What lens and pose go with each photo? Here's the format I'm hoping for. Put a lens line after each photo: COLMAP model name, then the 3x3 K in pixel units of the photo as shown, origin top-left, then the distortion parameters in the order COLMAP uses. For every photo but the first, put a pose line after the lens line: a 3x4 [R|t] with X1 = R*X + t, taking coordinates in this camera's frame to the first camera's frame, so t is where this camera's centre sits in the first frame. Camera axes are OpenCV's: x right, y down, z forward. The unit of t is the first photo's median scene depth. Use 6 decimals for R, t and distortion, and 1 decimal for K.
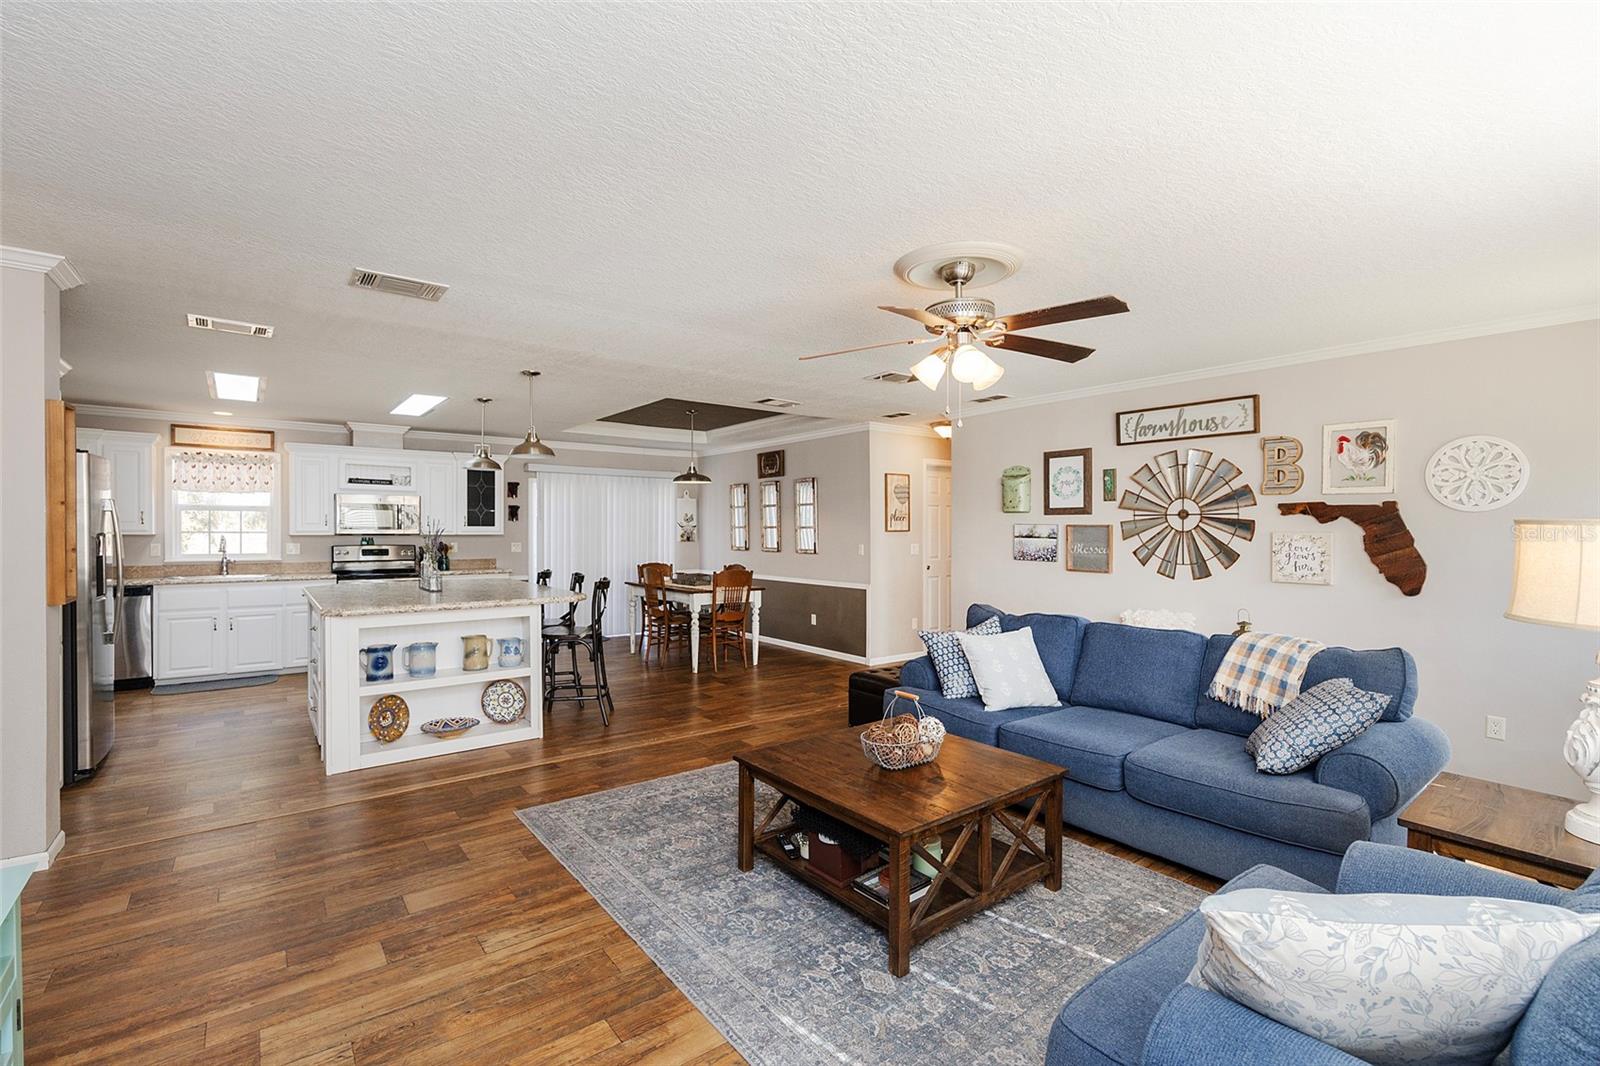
lens RADIAL K [[710.3, 0, 800.5], [0, 710.3, 536.3], [0, 0, 1]] dist [-0.000839, 0.000431]
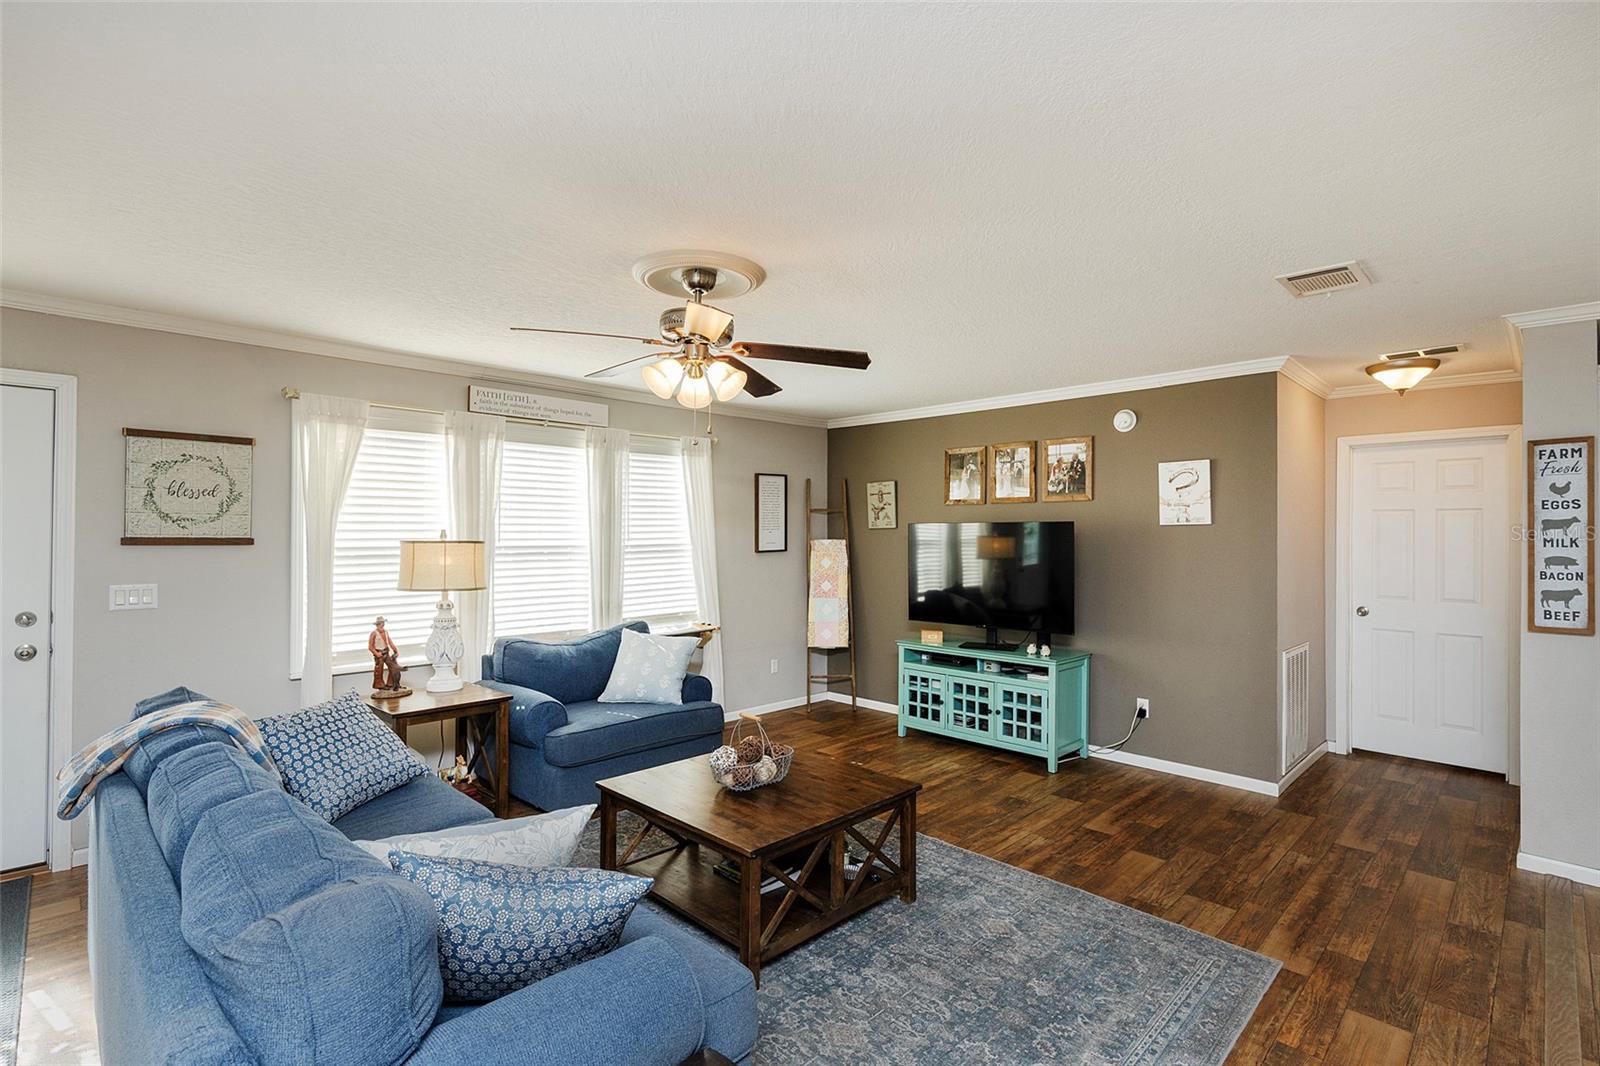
lens RADIAL K [[751.0, 0, 808.5], [0, 751.0, 527.8], [0, 0, 1]] dist [0.004661, -0.001743]
pose [[-0.992226, -0.012091, -0.123857, 0.080270], [-0.012366, 0.999922, 0.001454, -0.020513], [0.123830, 0.002975, -0.992299, 0.842196]]
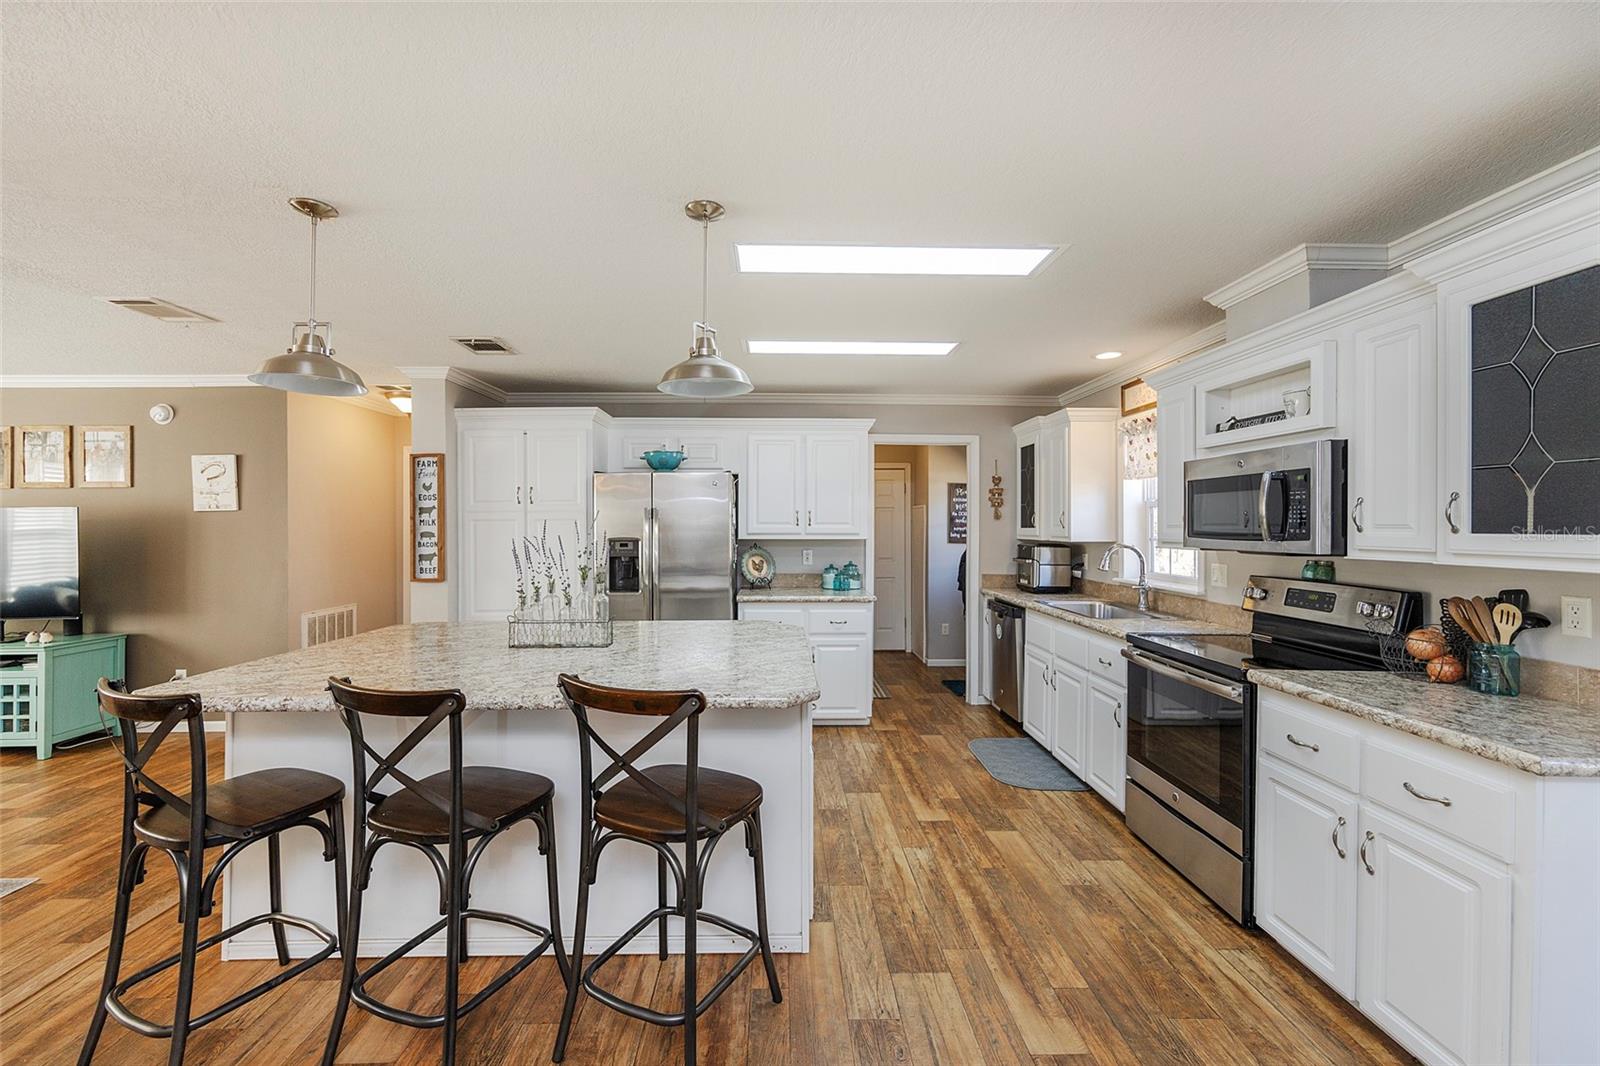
lens RADIAL K [[641.3, 0, 783.5], [0, 641.3, 524.7], [0, 0, 1]] dist [-0.002286, 0.000960]
pose [[-0.600090, -0.004553, -0.799919, -0.162954], [-0.008012, 0.999968, 0.000319, -0.017148], [0.799892, 0.006600, -0.600108, 1.070884]]
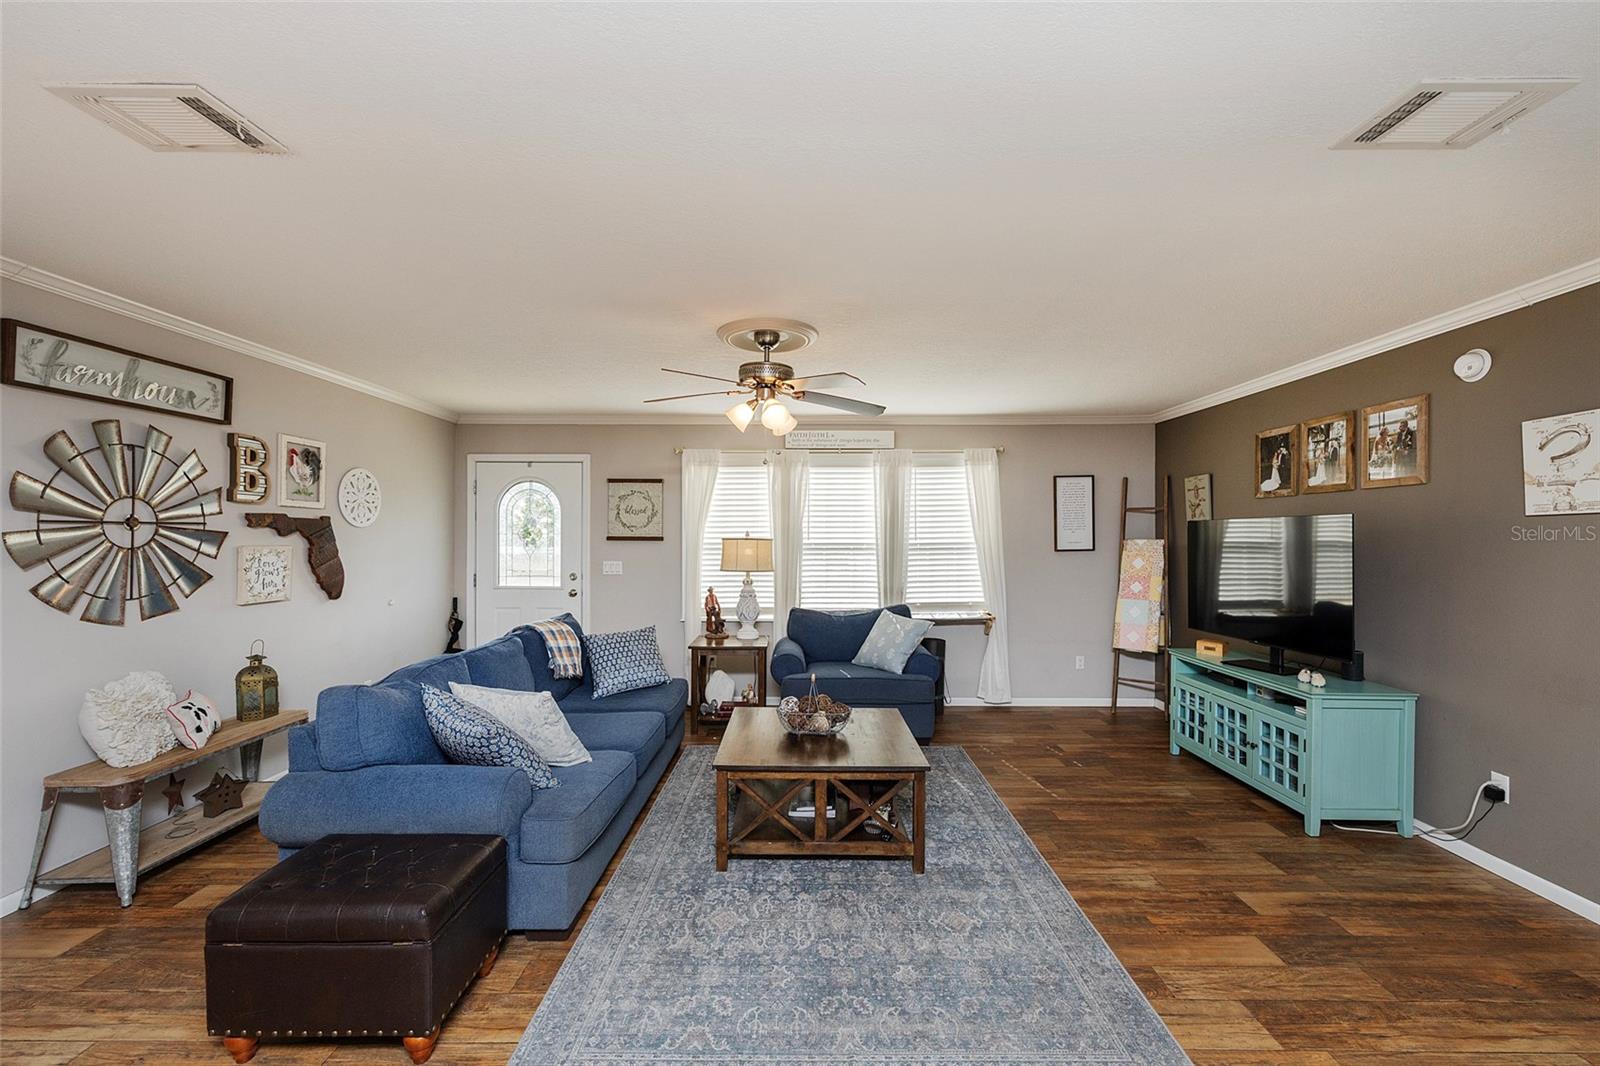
lens RADIAL K [[641.3, 0, 803.8], [0, 641.3, 538.7], [0, 0, 1]] dist [-0.002286, 0.000960]
pose [[-0.785359, -0.010595, 0.618950, -0.221070], [-0.000514, 0.999864, 0.016464, -0.018166], [-0.619040, 0.012612, -0.785258, 0.772194]]
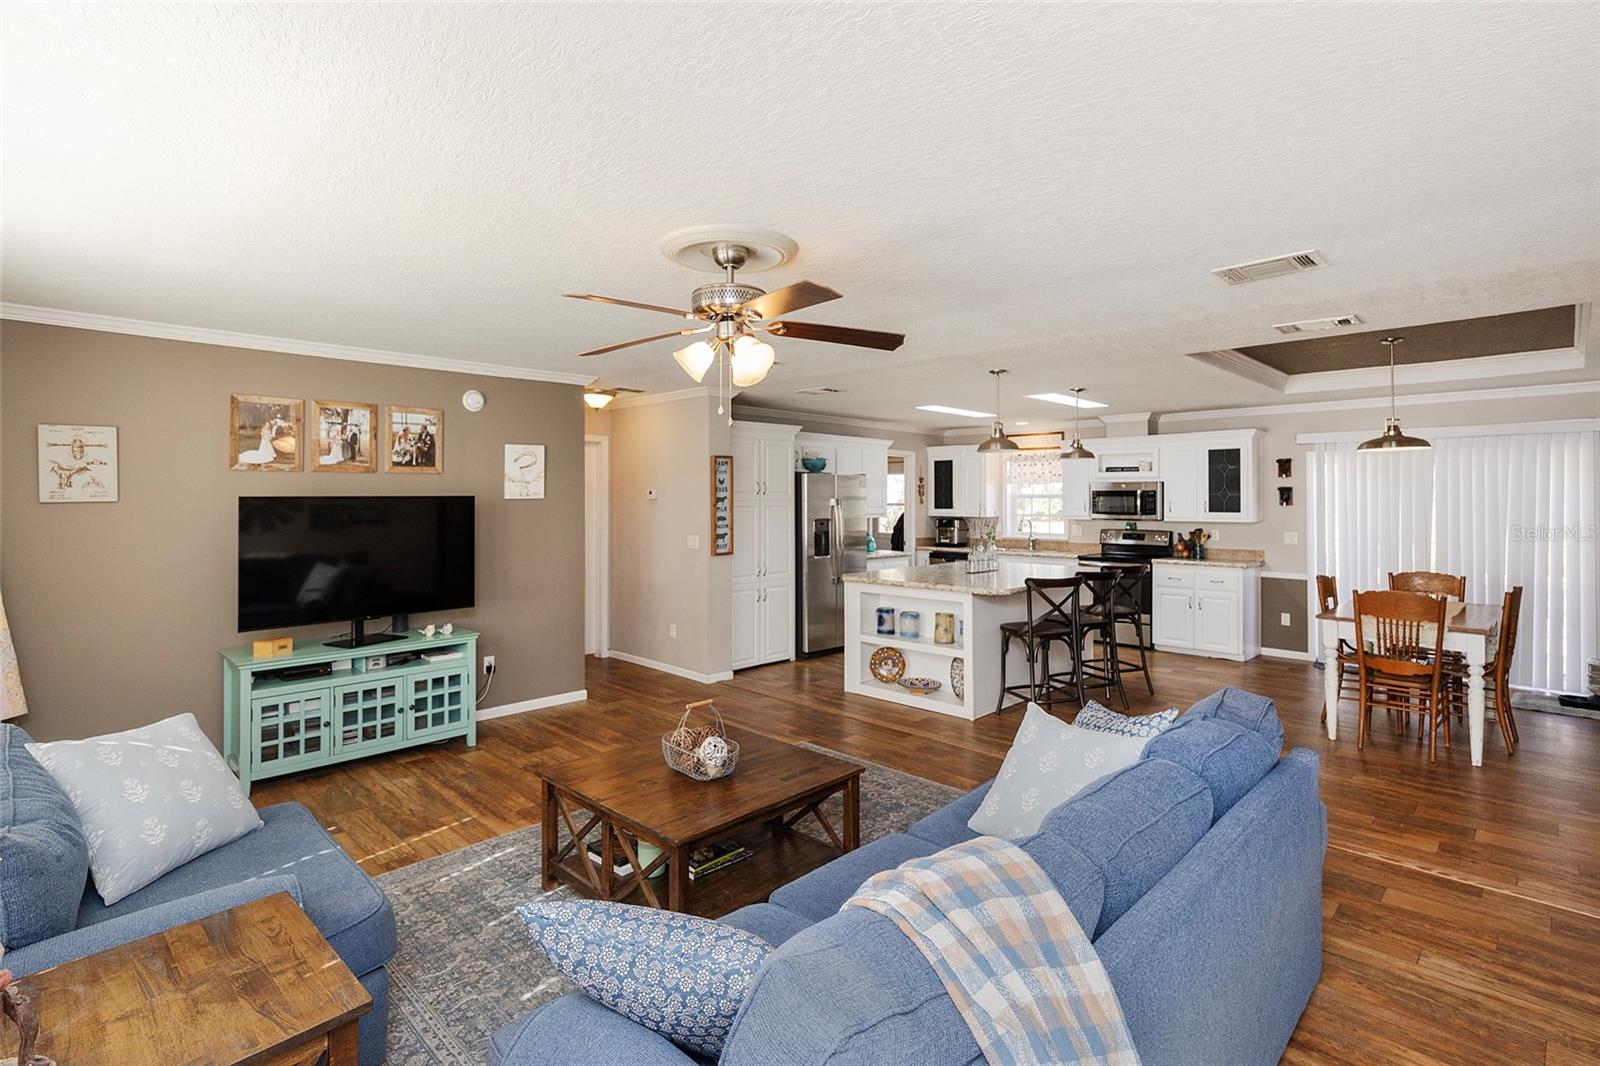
lens RADIAL K [[773.7, 0, 782.7], [0, 773.7, 484.5], [0, 0, 1]] dist [-0.024478, 0.006438]
pose [[0.114193, -0.022179, -0.993211, 0.504296], [-0.009554, 0.999680, -0.023422, -0.024723], [0.993413, 0.012164, 0.113944, 0.394888]]
